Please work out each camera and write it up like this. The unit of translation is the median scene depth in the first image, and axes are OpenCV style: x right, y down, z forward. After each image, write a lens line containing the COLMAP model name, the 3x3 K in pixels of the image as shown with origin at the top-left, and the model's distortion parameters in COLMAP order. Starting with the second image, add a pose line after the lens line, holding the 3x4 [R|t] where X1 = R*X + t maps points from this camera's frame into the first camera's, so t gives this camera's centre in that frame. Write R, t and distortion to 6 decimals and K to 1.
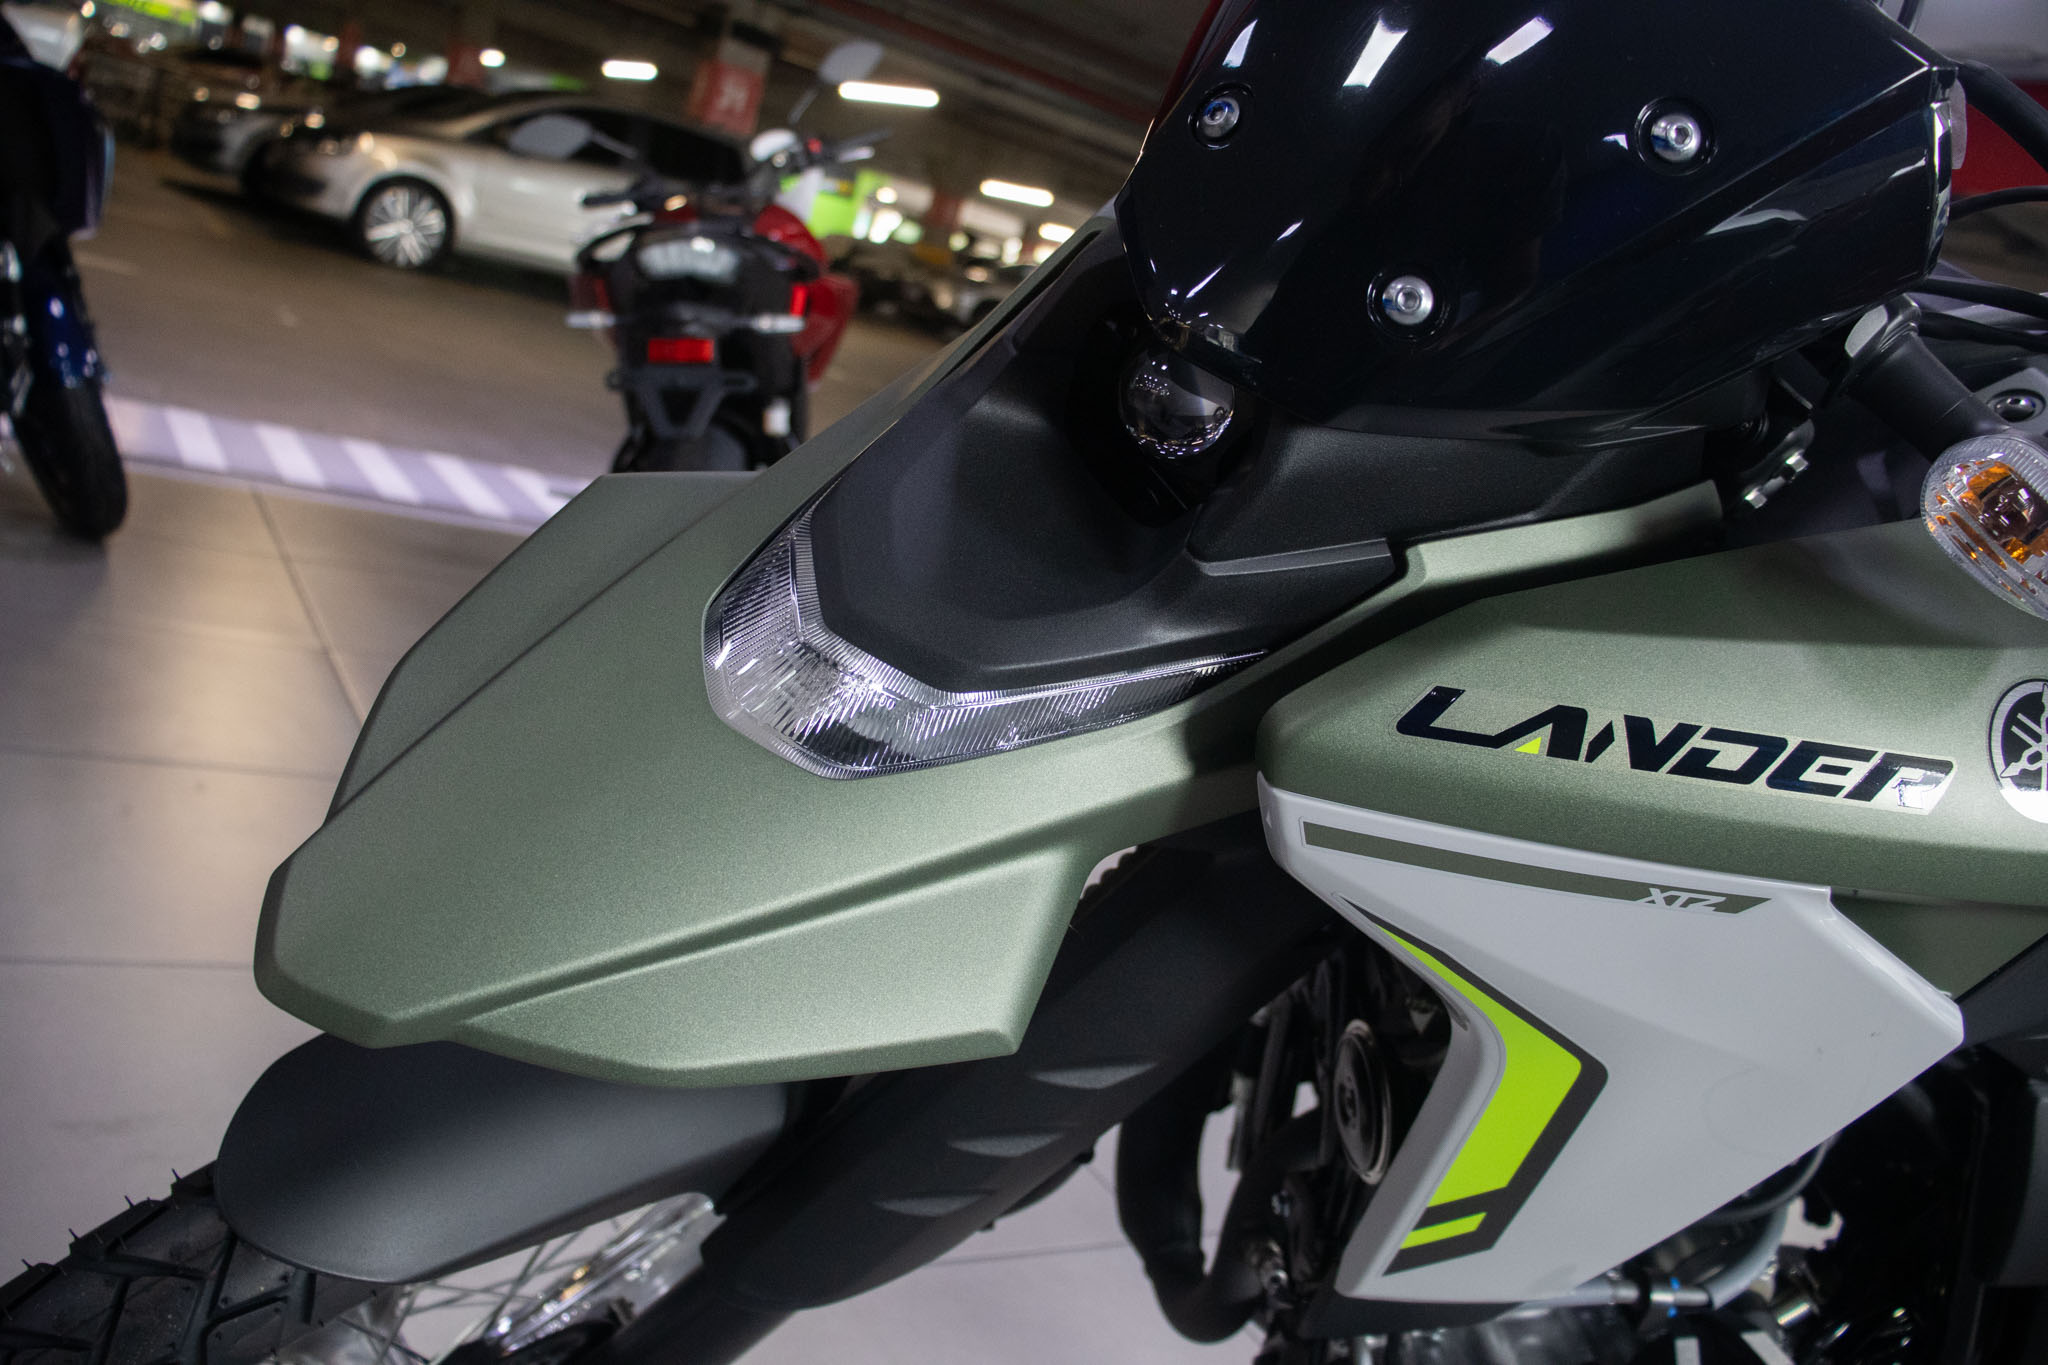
lens RADIAL K [[1645.5, 0, 1024.0], [0, 1645.5, 682.5], [0, 0, 1]] dist [-0.172114, 0.137166]
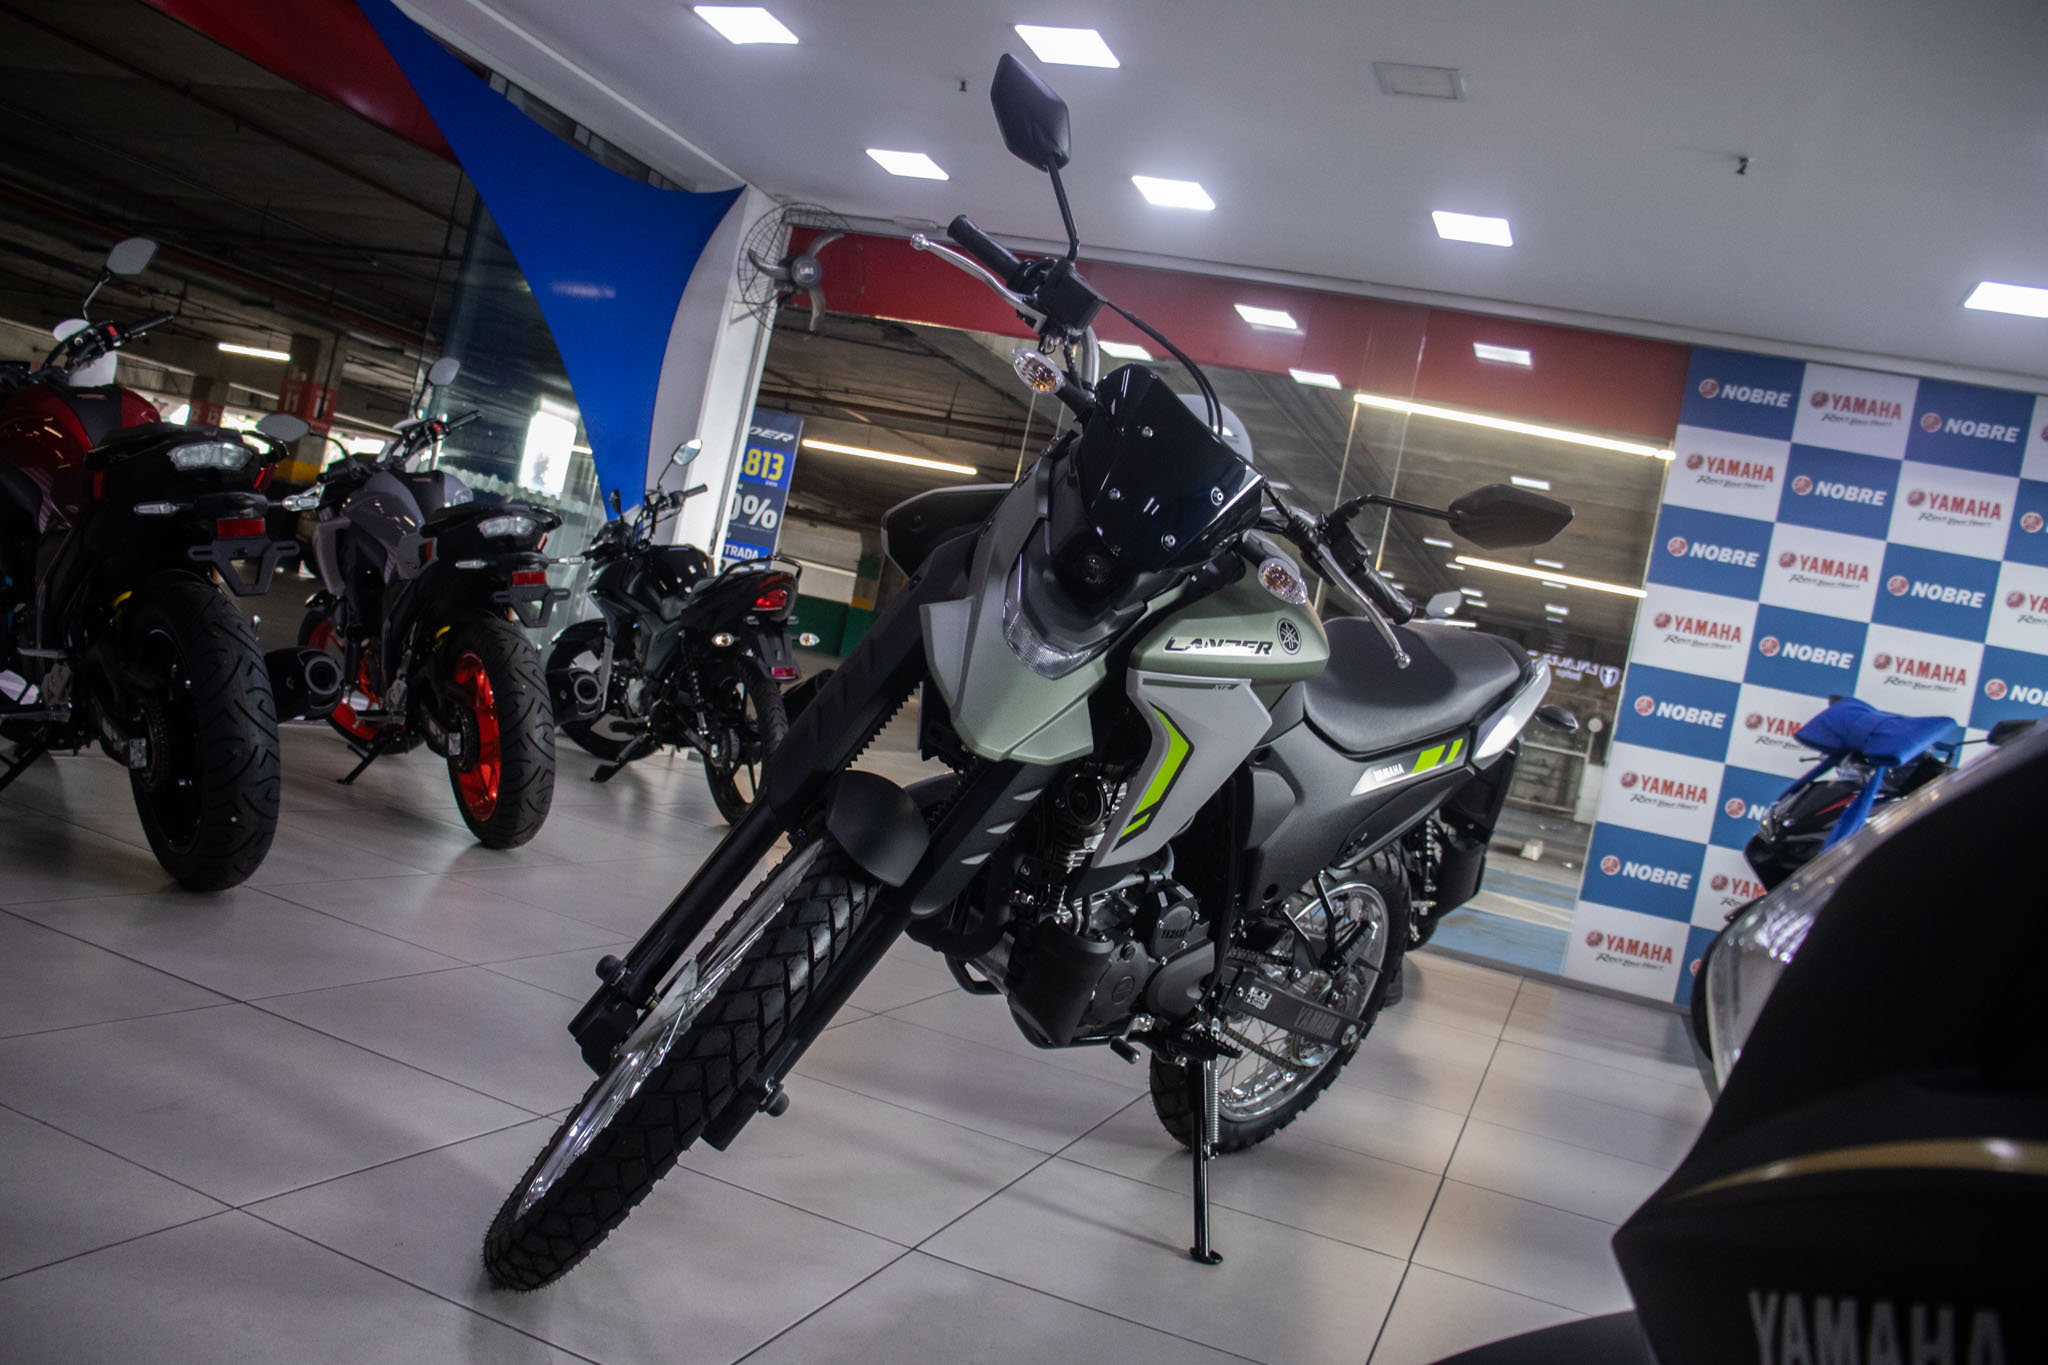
lens RADIAL K [[1645.5, 0, 1024.0], [0, 1645.5, 682.5], [0, 0, 1]] dist [-0.172114, 0.137166]
pose [[0.784334, -0.118687, 0.608879, -2.308355], [0.147509, 0.989057, 0.002779, 0.044222], [-0.602546, 0.087636, 0.793258, -1.788018]]
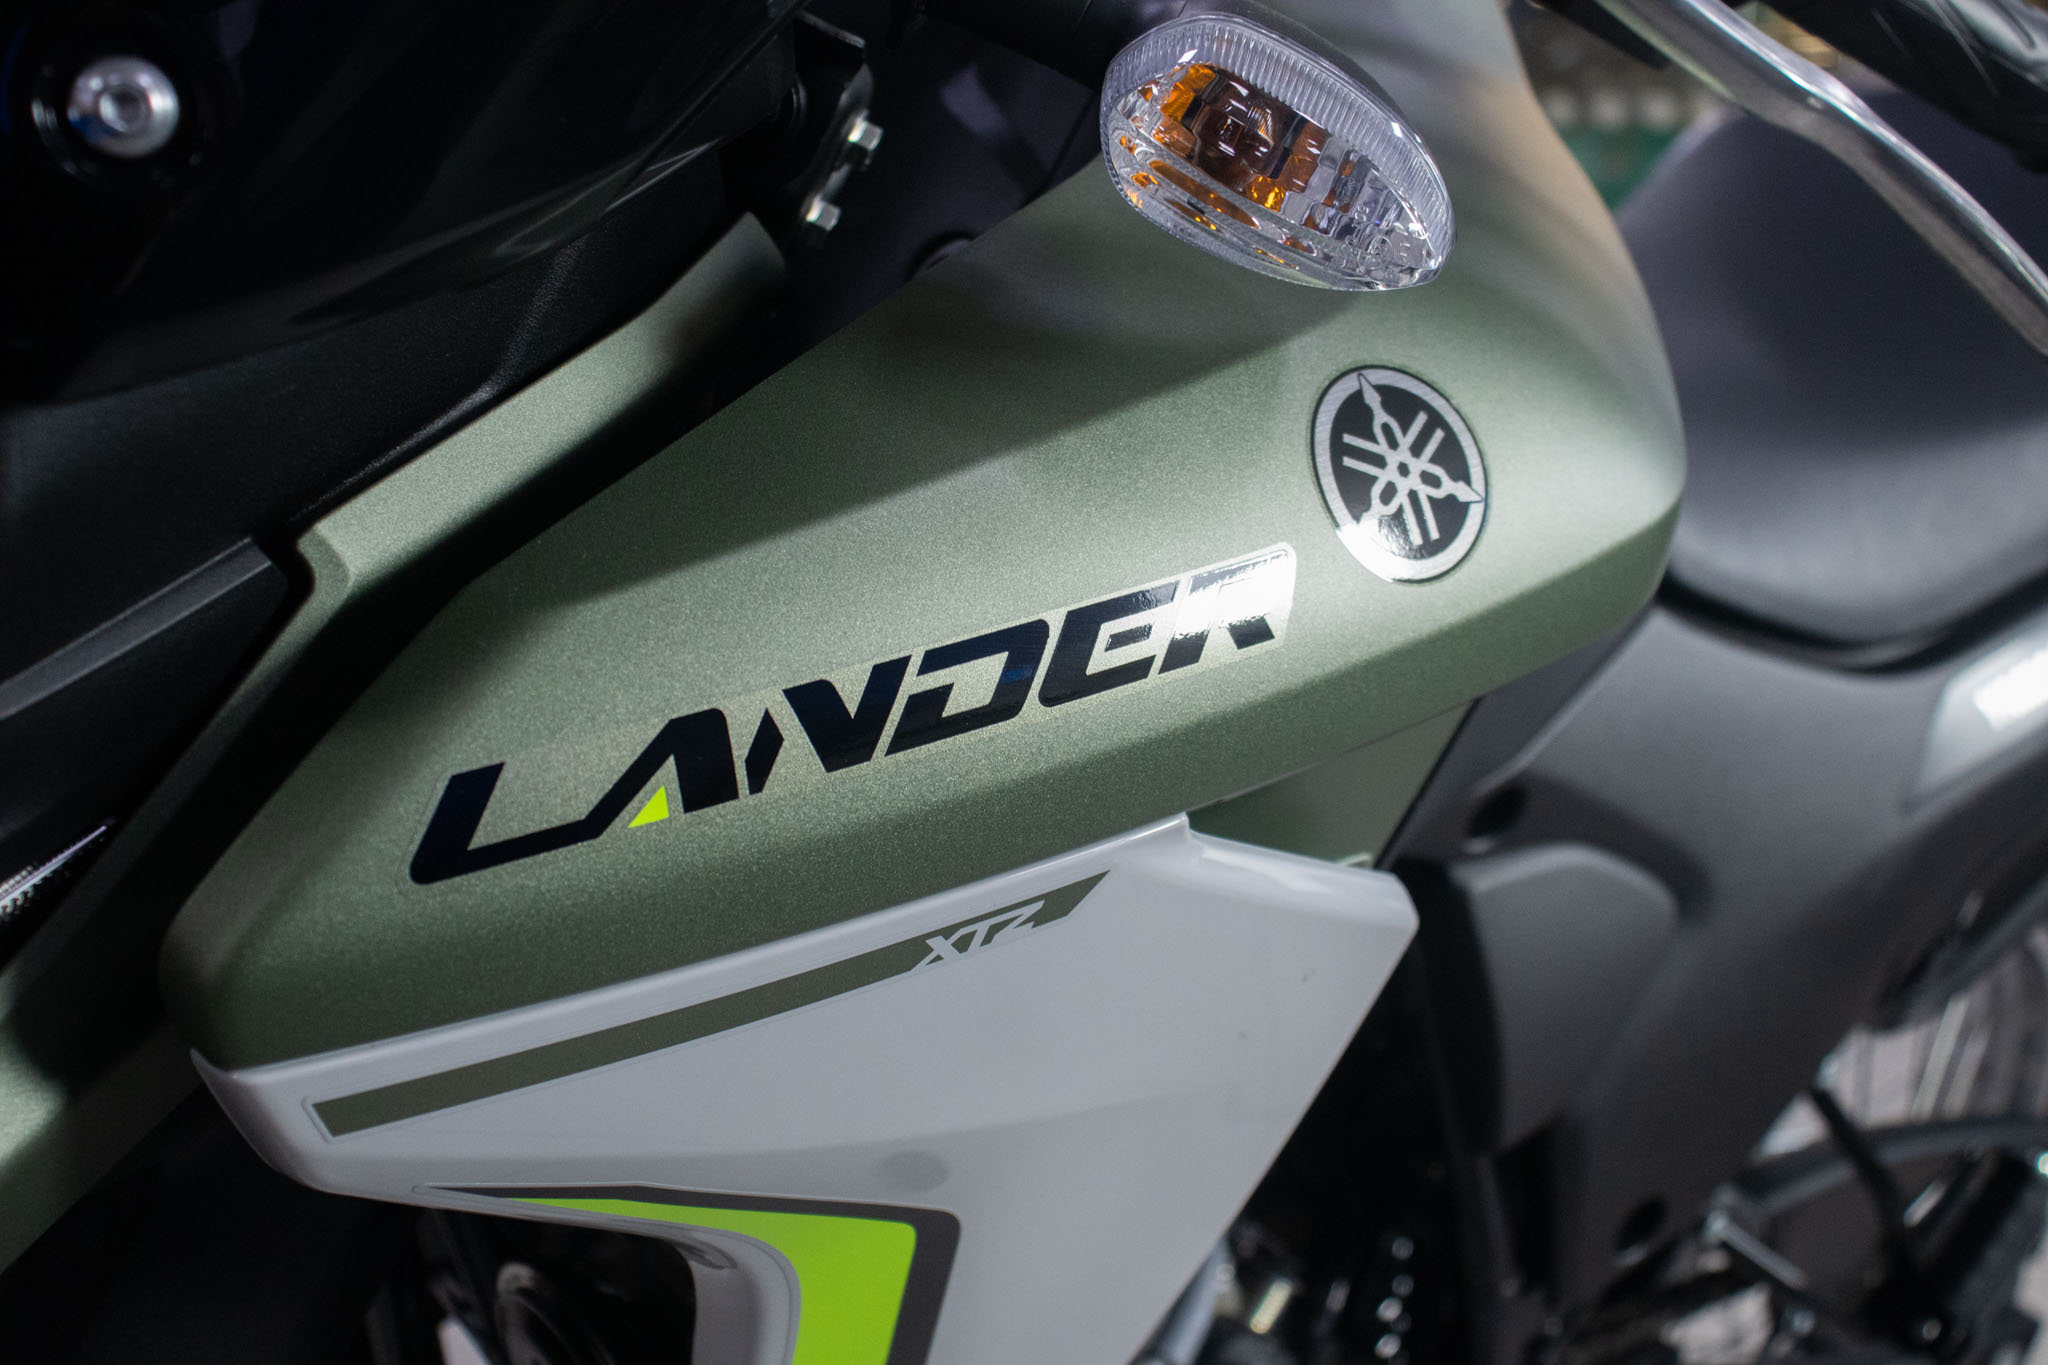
lens RADIAL K [[2559.0, 0, 1024.0], [0, 2559.0, 682.5], [0, 0, 1]] dist [-0.094367, 0.298626]
pose [[0.814028, -0.373097, 0.445148, 0.044449], [0.343999, 0.927220, 0.148082, -0.082889], [-0.467999, 0.032588, 0.883128, 0.169333]]
